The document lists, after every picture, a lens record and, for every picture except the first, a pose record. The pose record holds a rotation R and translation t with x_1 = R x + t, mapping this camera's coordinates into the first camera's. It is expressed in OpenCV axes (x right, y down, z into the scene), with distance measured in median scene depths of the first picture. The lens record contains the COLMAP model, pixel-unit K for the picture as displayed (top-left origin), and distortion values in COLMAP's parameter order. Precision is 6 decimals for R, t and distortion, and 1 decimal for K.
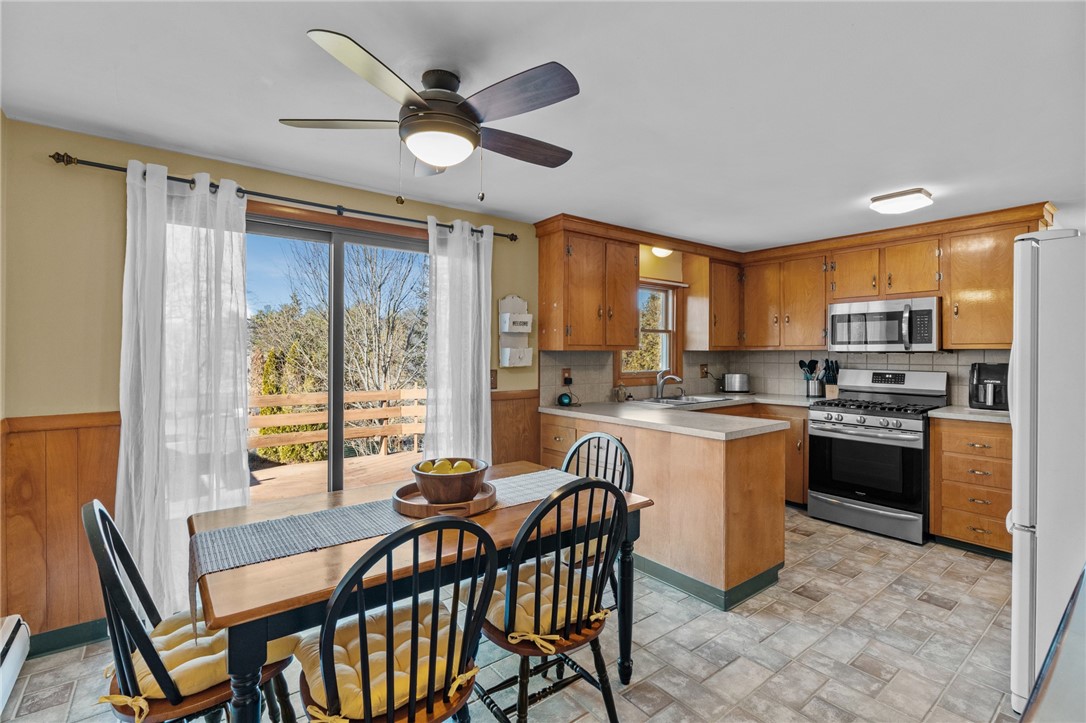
lens RADIAL K [[498.0, 0, 540.1], [0, 498.0, 353.2], [0, 0, 1]] dist [-0.003607, -0.000140]
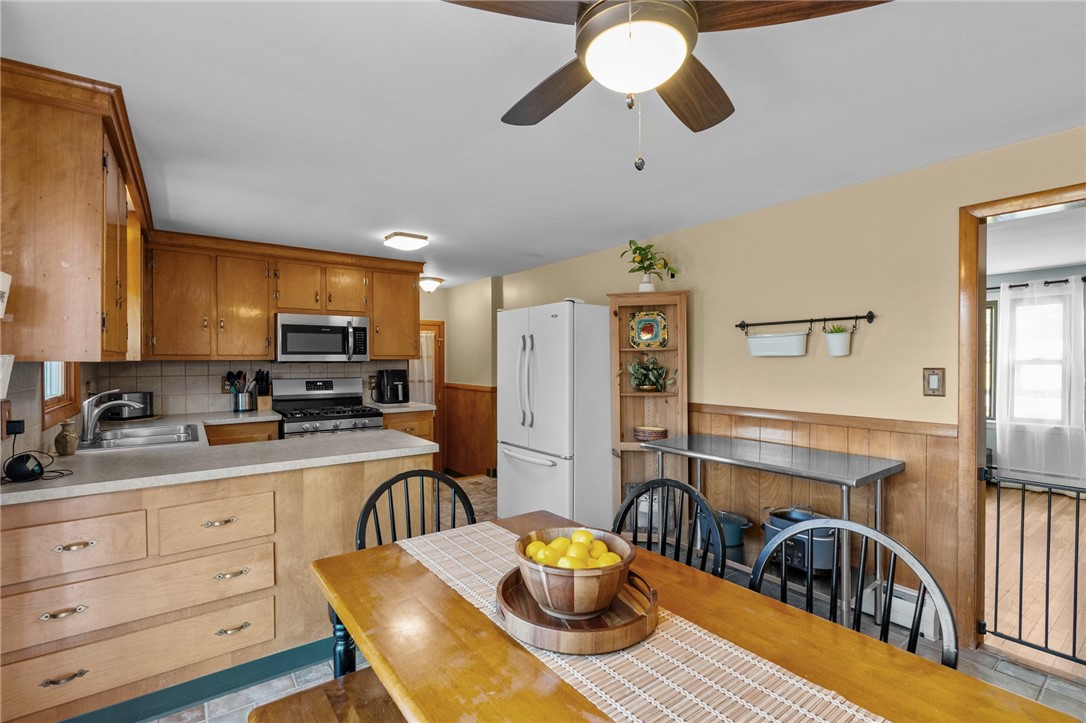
lens RADIAL K [[490.8, 0, 542.5], [0, 490.8, 362.6], [0, 0, 1]] dist [-0.010101, 0.004499]
pose [[0.017857, -0.007108, 0.999815, -0.363074], [0.002984, 0.999971, 0.007056, -0.006479], [-0.999836, 0.002857, 0.017878, 0.471002]]
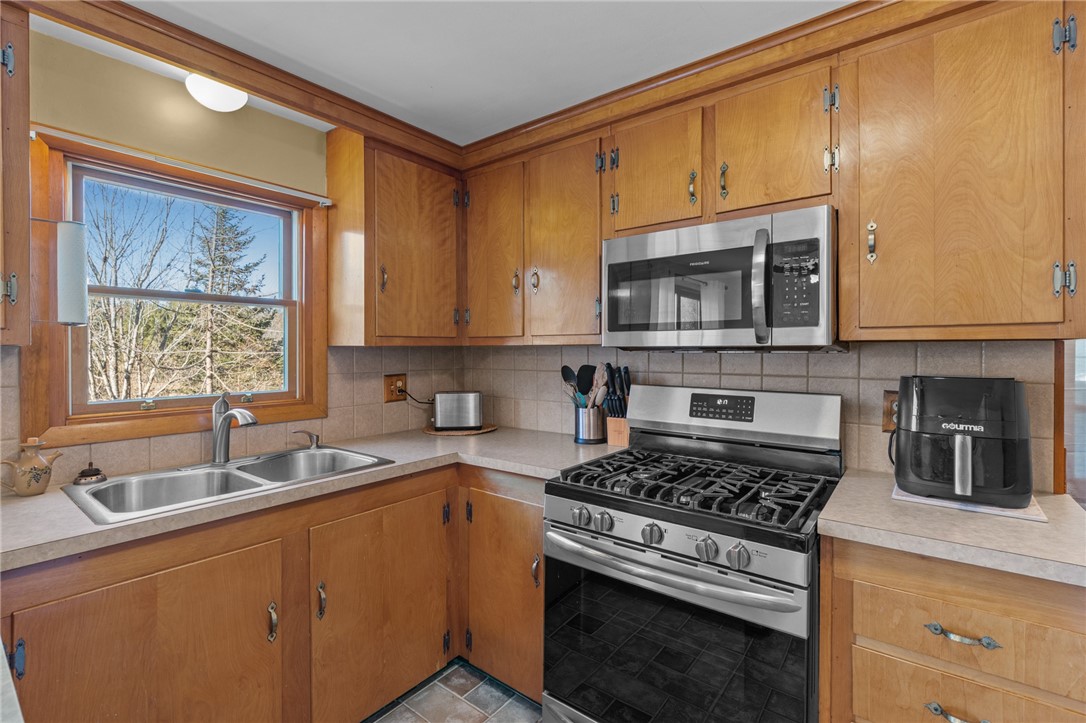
lens RADIAL K [[498.0, 0, 540.1], [0, 498.0, 353.2], [0, 0, 1]] dist [-0.003607, -0.000140]
pose [[0.970254, -0.003027, 0.242069, 0.420582], [0.002050, 0.999989, 0.004285, -0.000364], [-0.242079, -0.003661, 0.970250, 0.586960]]
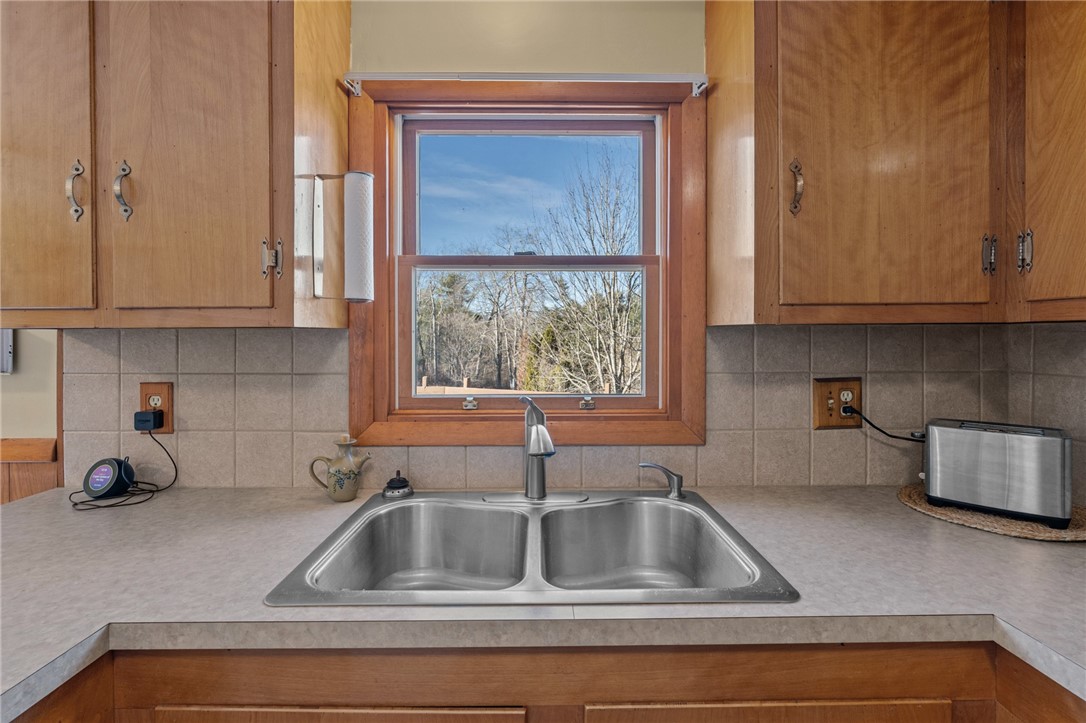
lens RADIAL K [[501.8, 0, 541.9], [0, 501.8, 339.6], [0, 0, 1]] dist [-0.002450, 0.001218]
pose [[0.801694, 0.002640, -0.597728, 0.436770], [0.000736, 0.999985, 0.005404, 0.000550], [0.597734, -0.004772, 0.801680, 0.834622]]
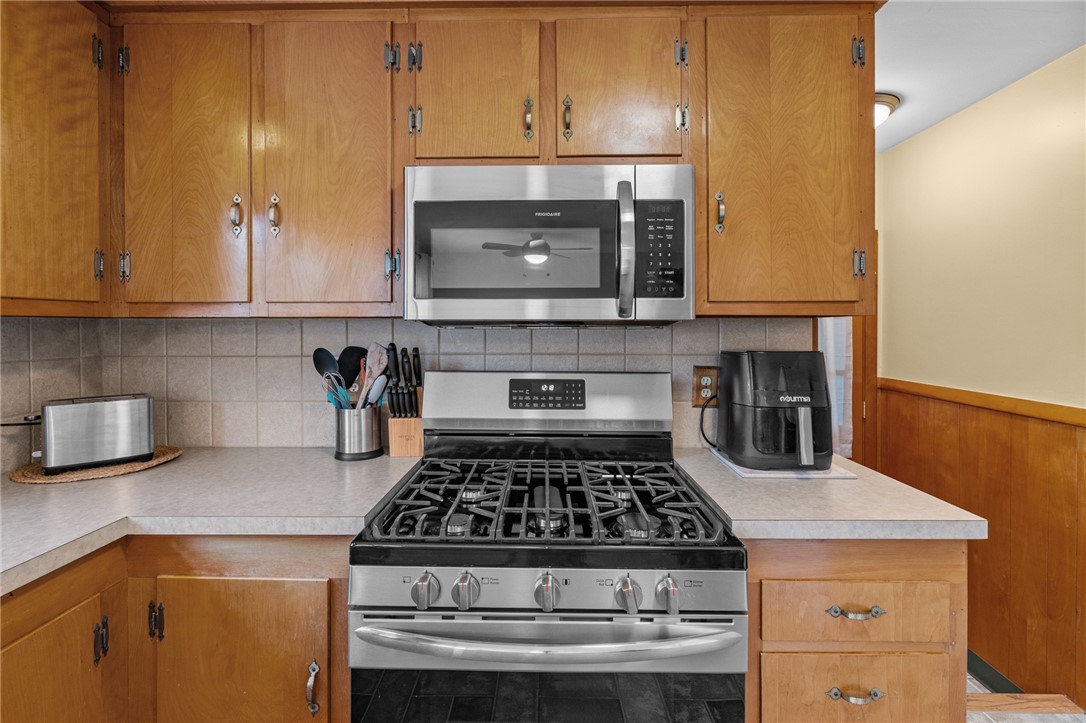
lens RADIAL K [[497.6, 0, 540.8], [0, 497.6, 332.1], [0, 0, 1]] dist [-0.007291, 0.001282]
pose [[0.625692, -0.005608, 0.780050, 0.394993], [0.001585, 0.999981, 0.005918, 0.001720], [-0.780069, -0.002466, 0.625689, 0.746663]]
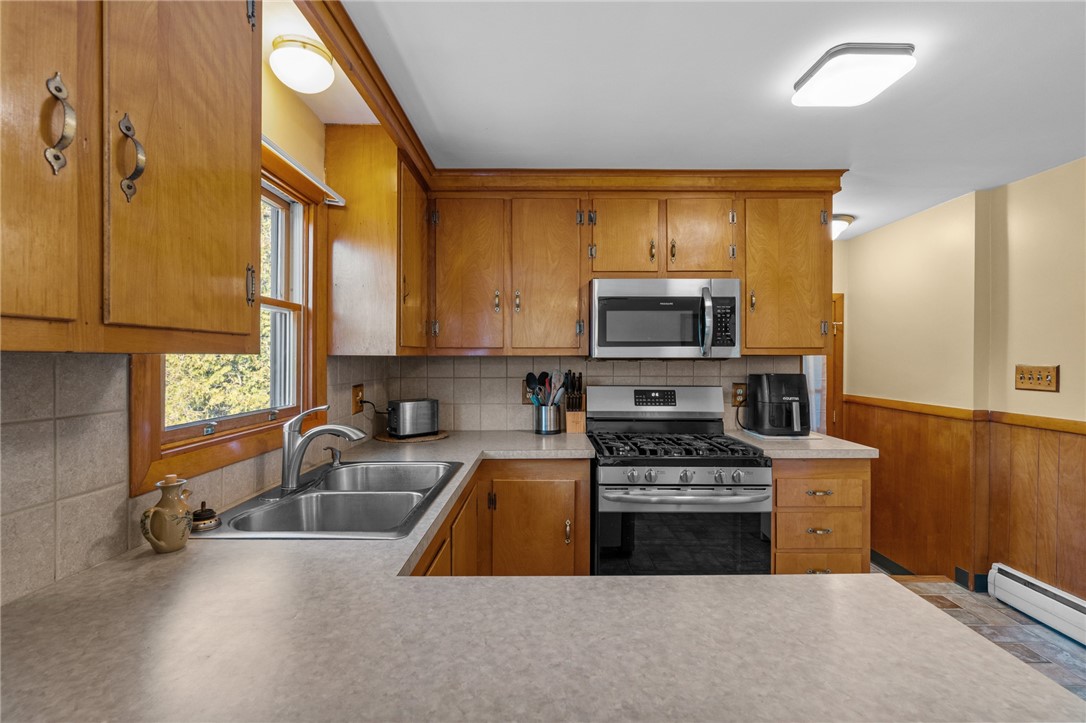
lens RADIAL K [[490.8, 0, 542.5], [0, 490.8, 362.6], [0, 0, 1]] dist [-0.010101, 0.004499]
pose [[0.610893, -0.006190, 0.791689, 0.079794], [0.001018, 0.999975, 0.007033, -0.002147], [-0.791713, -0.003491, 0.610884, 0.692343]]
